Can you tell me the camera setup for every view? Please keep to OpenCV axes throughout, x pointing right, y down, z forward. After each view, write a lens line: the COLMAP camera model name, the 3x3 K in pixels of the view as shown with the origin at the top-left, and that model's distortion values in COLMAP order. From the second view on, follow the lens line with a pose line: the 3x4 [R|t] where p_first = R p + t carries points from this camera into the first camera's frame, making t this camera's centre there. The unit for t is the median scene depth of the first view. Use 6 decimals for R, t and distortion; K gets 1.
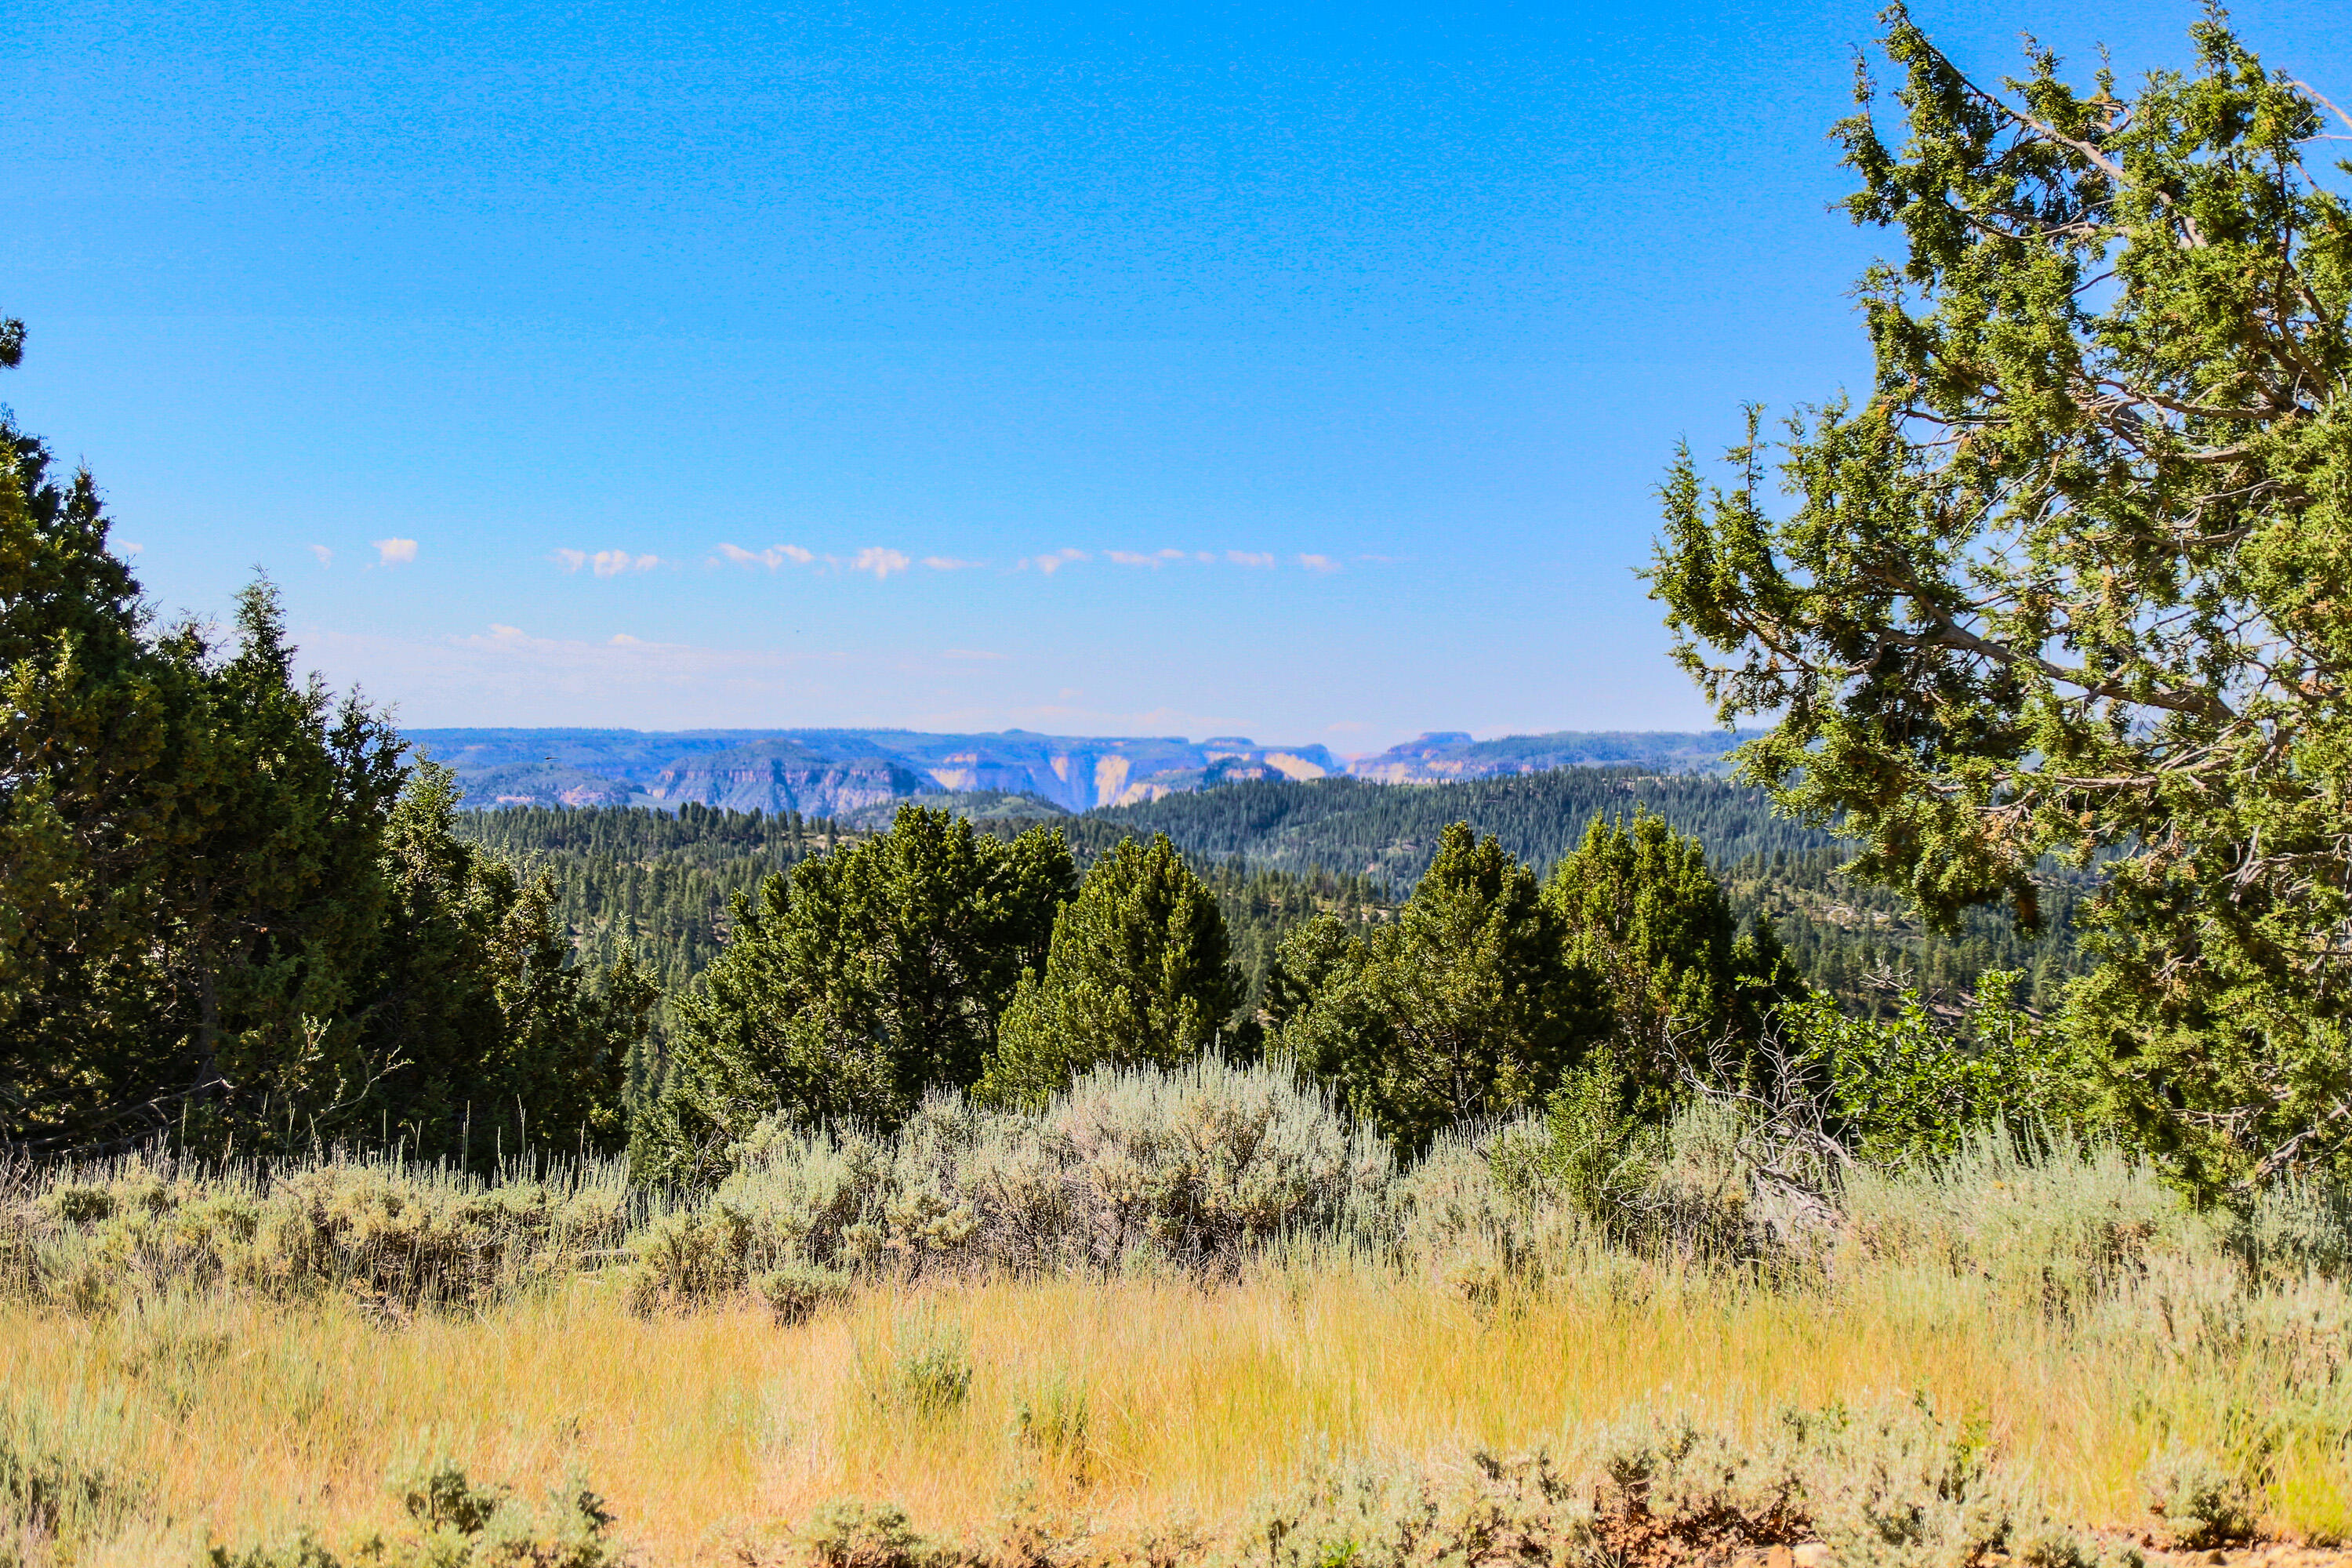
lens RADIAL K [[3273.9, 0, 1176.0], [0, 3273.9, 784.0], [0, 0, 1]] dist [0.165340, -0.002557]
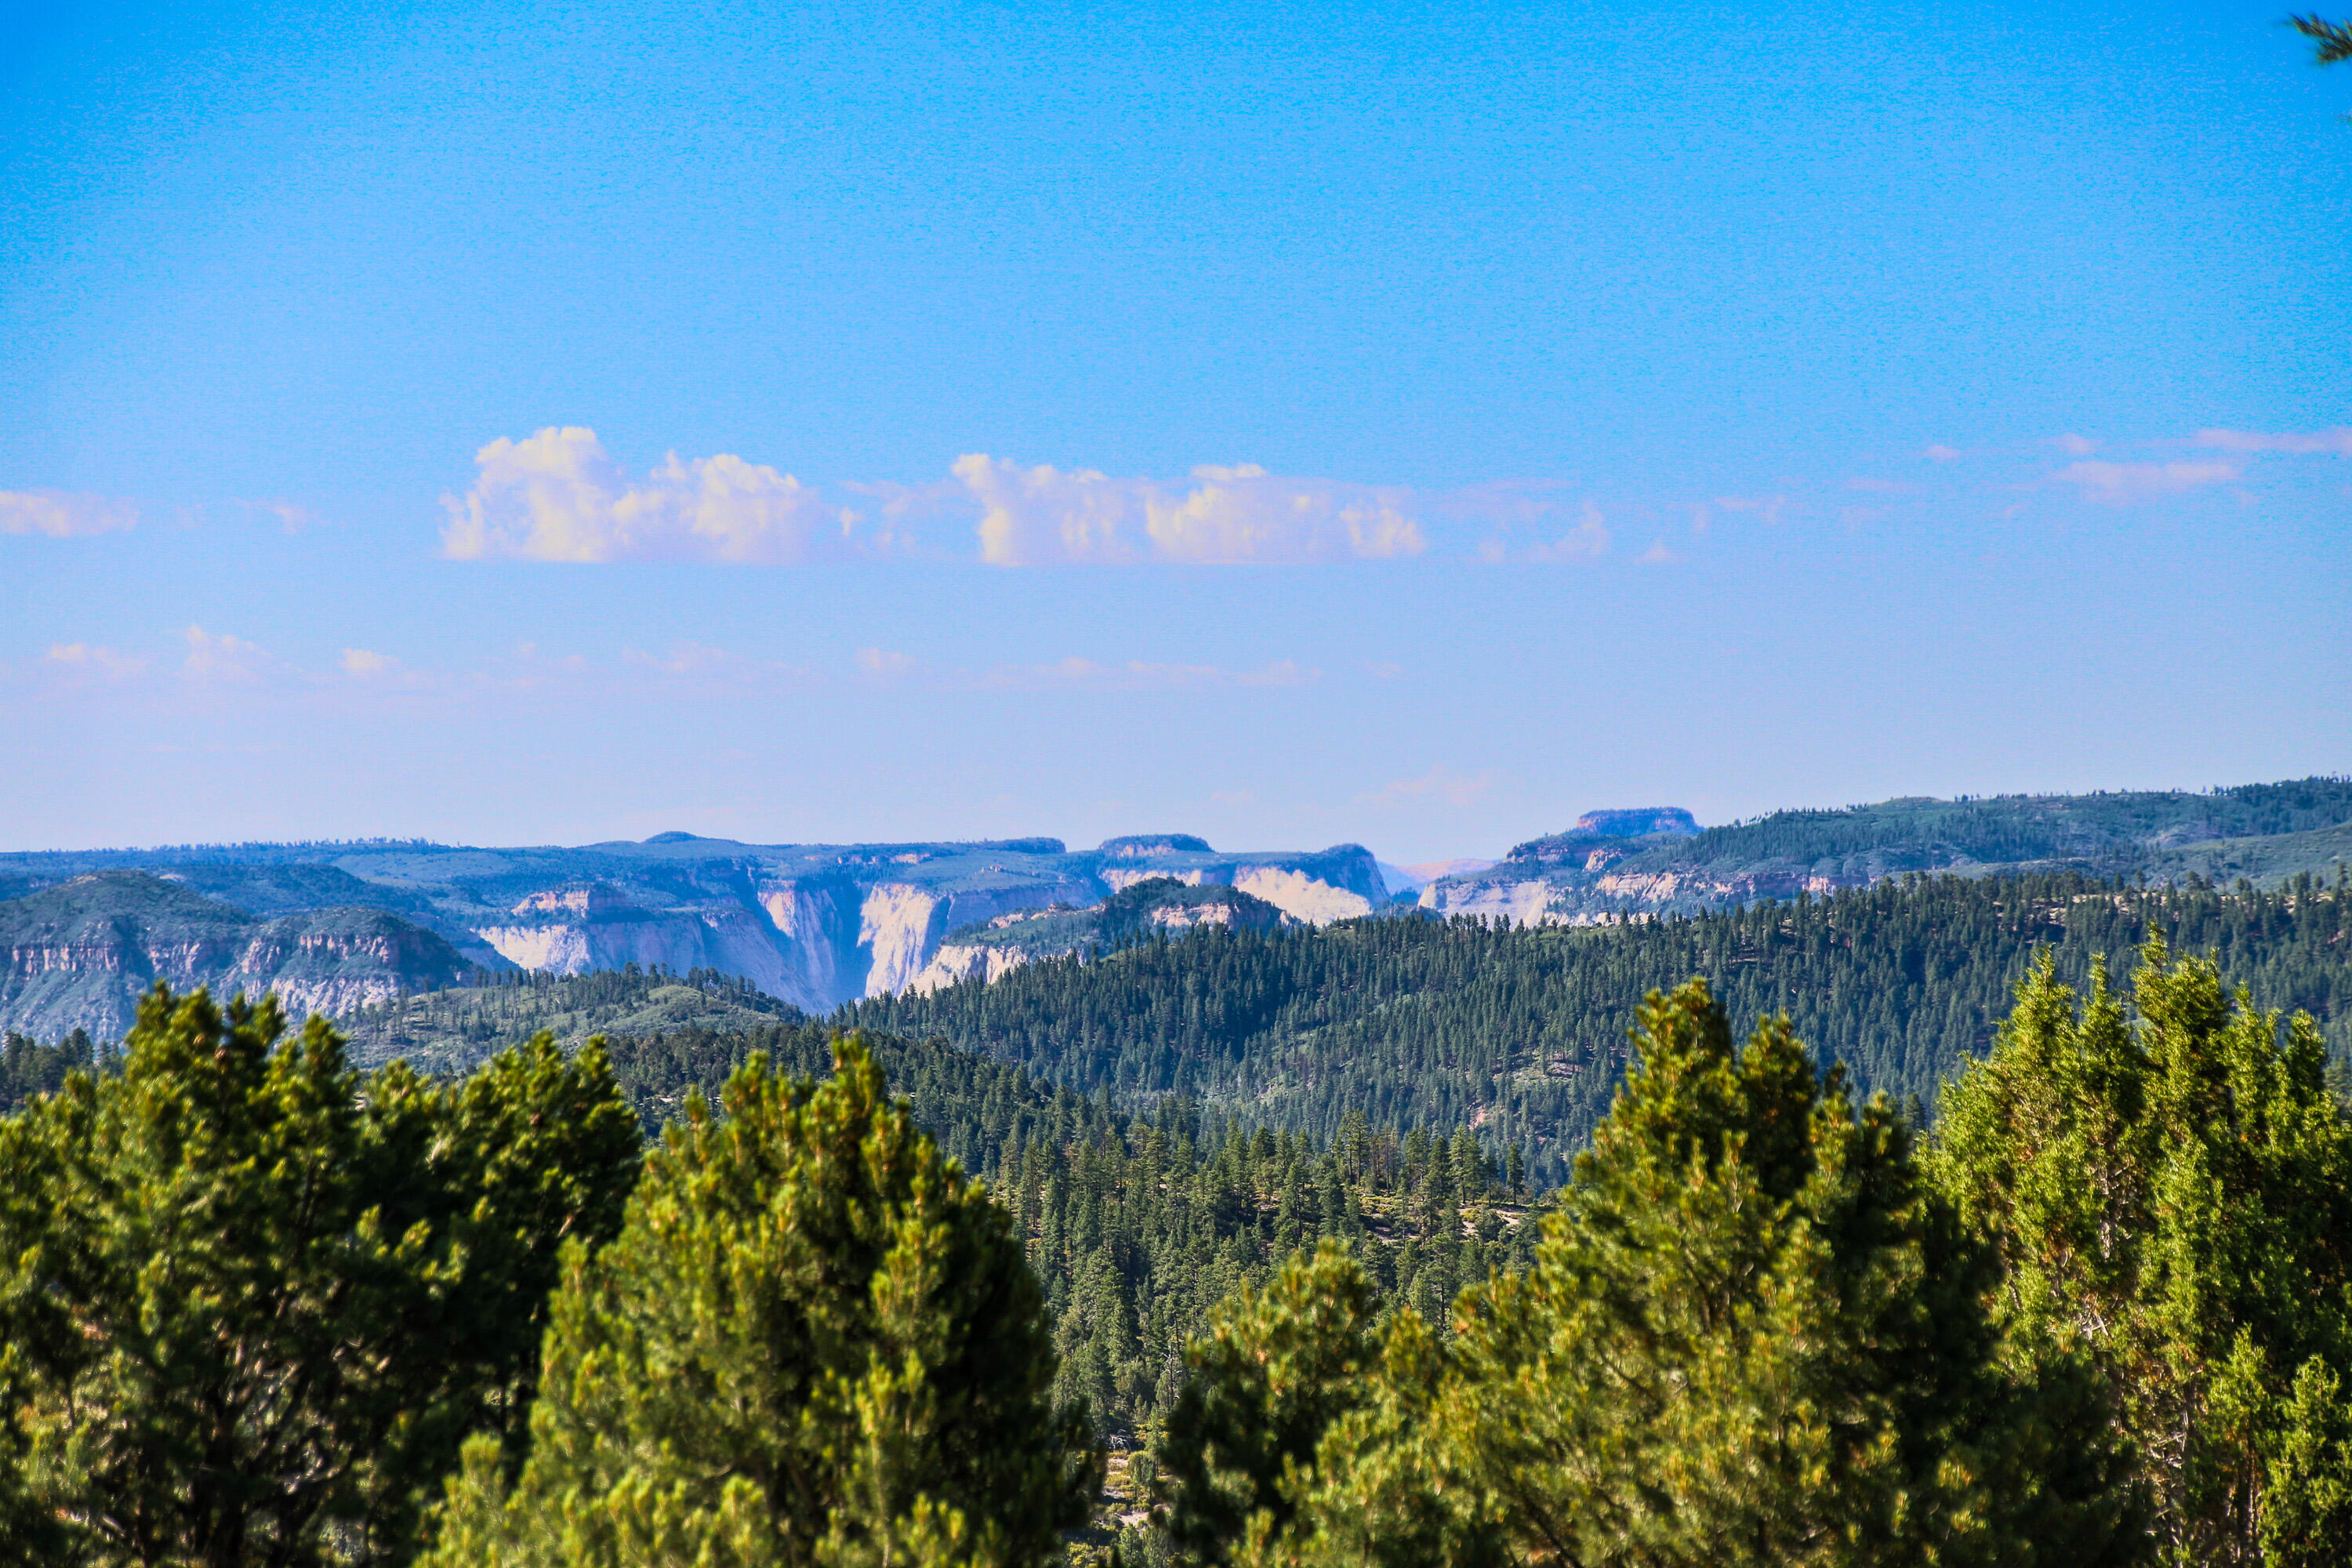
lens RADIAL K [[6508.5, 0, 1176.0], [0, 6508.5, 784.0], [0, 0, 1]] dist [0.619545, 0.546054]
pose [[0.999420, -0.031768, 0.012299, 0.022622], [0.032091, 0.999120, -0.026990, 0.007678], [-0.011430, 0.027369, 0.999560, 0.287516]]
